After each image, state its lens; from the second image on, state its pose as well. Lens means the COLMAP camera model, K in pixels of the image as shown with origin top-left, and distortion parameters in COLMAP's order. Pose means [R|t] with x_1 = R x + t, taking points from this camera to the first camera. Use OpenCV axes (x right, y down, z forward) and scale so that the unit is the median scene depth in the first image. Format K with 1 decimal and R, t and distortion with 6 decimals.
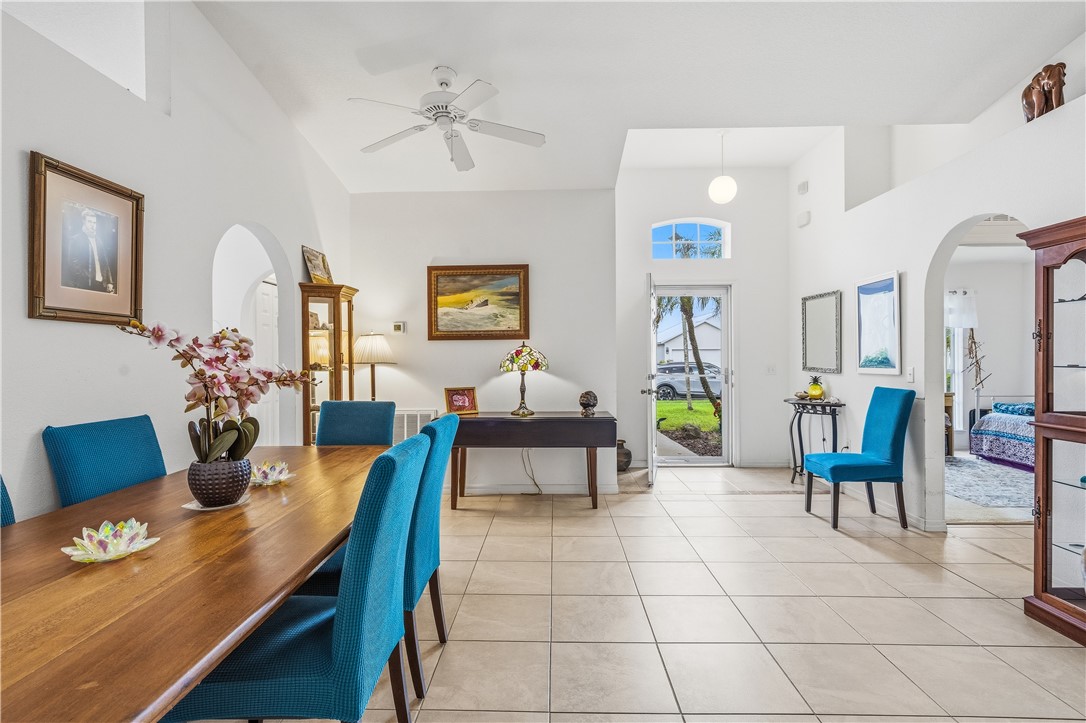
lens RADIAL K [[535.9, 0, 513.7], [0, 535.9, 360.0], [0, 0, 1]] dist [-0.000381, 0.001250]
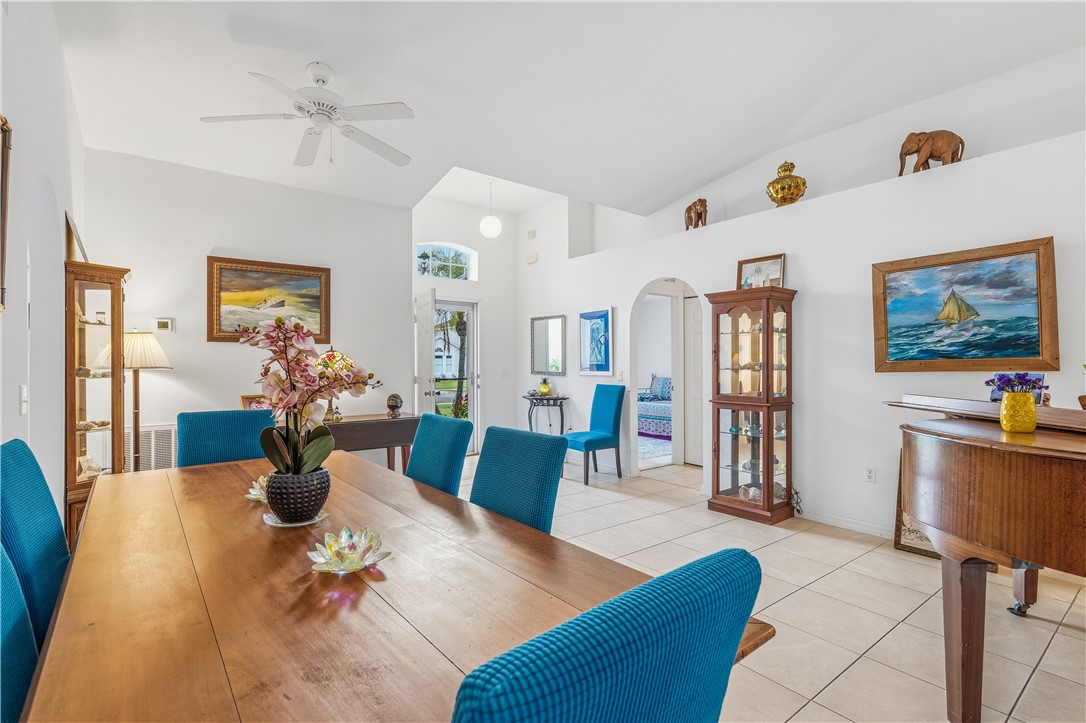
lens RADIAL K [[514.4, 0, 543.0], [0, 514.4, 361.5], [0, 0, 1]] dist [-0.000230, 0.000193]
pose [[0.771832, 0.007995, 0.635777, -0.271131], [-0.002747, 0.999954, -0.009240, 0.001525], [-0.635821, 0.005385, 0.771818, 0.016414]]
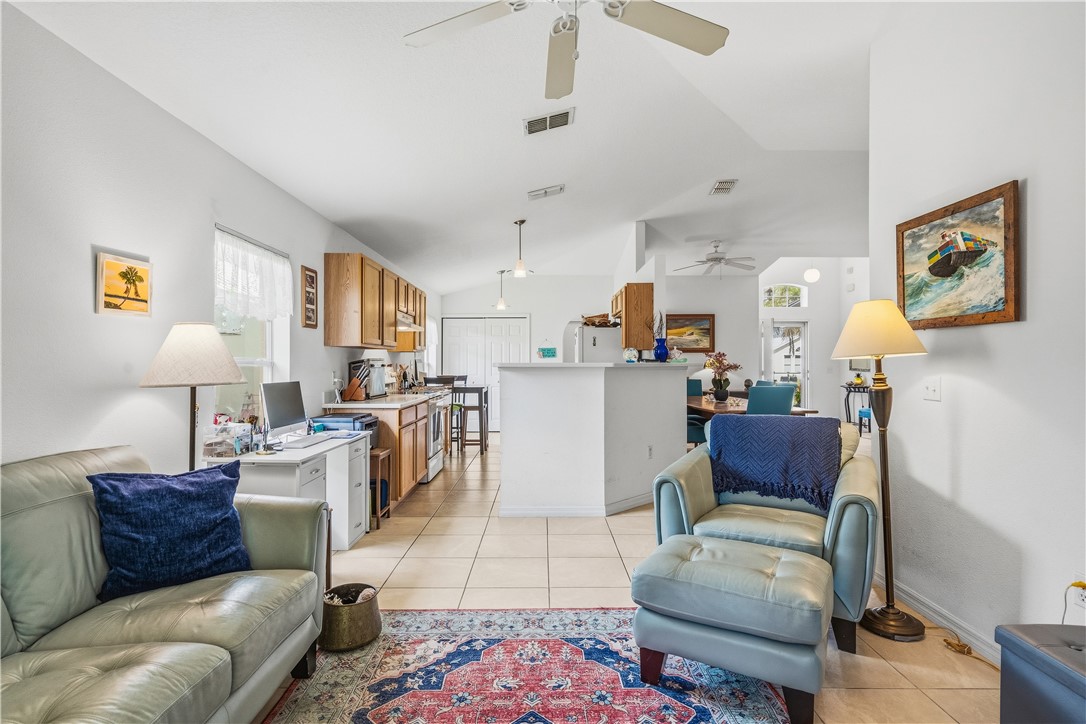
lens RADIAL K [[514.4, 0, 543.0], [0, 514.4, 362.0], [0, 0, 1]] dist [-0.000230, 0.000193]
pose [[0.999674, 0.007307, 0.024472, -0.636796], [-0.007143, 0.999951, -0.006789, 0.012296], [-0.024521, 0.006612, 0.999677, -0.845616]]
